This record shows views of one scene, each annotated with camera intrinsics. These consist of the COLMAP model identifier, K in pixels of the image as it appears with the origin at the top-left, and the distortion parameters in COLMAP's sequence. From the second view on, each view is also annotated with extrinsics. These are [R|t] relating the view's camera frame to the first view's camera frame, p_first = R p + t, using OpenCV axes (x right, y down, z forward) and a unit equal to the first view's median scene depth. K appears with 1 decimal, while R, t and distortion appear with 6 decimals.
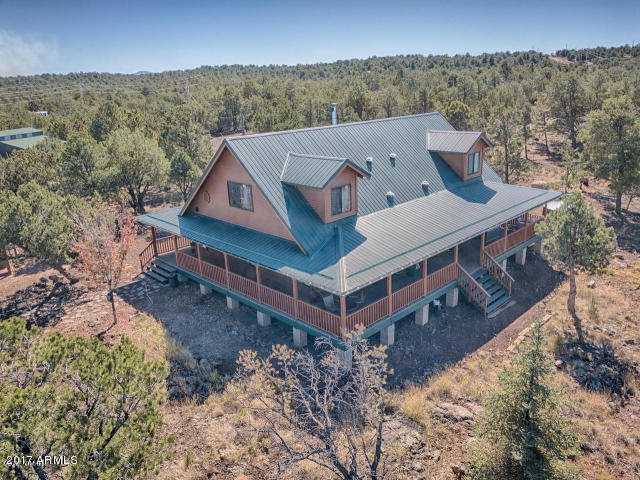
lens RADIAL K [[487.8, 0, 318.8], [0, 487.8, 242.8], [0, 0, 1]] dist [0.000852, 0.007150]
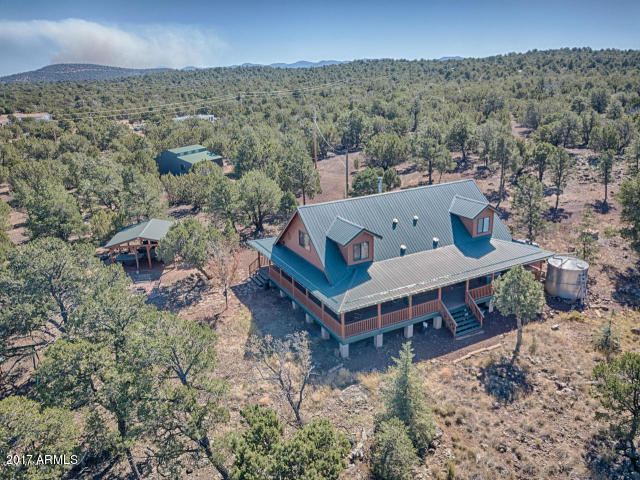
lens RADIAL K [[487.8, 0, 319.6], [0, 487.8, 242.8], [0, 0, 1]] dist [0.000852, 0.007150]
pose [[0.957026, 0.098980, -0.272587, 0.289480], [-0.093687, 0.995074, 0.032402, -0.130286], [0.274452, -0.005472, 0.961585, -0.471209]]
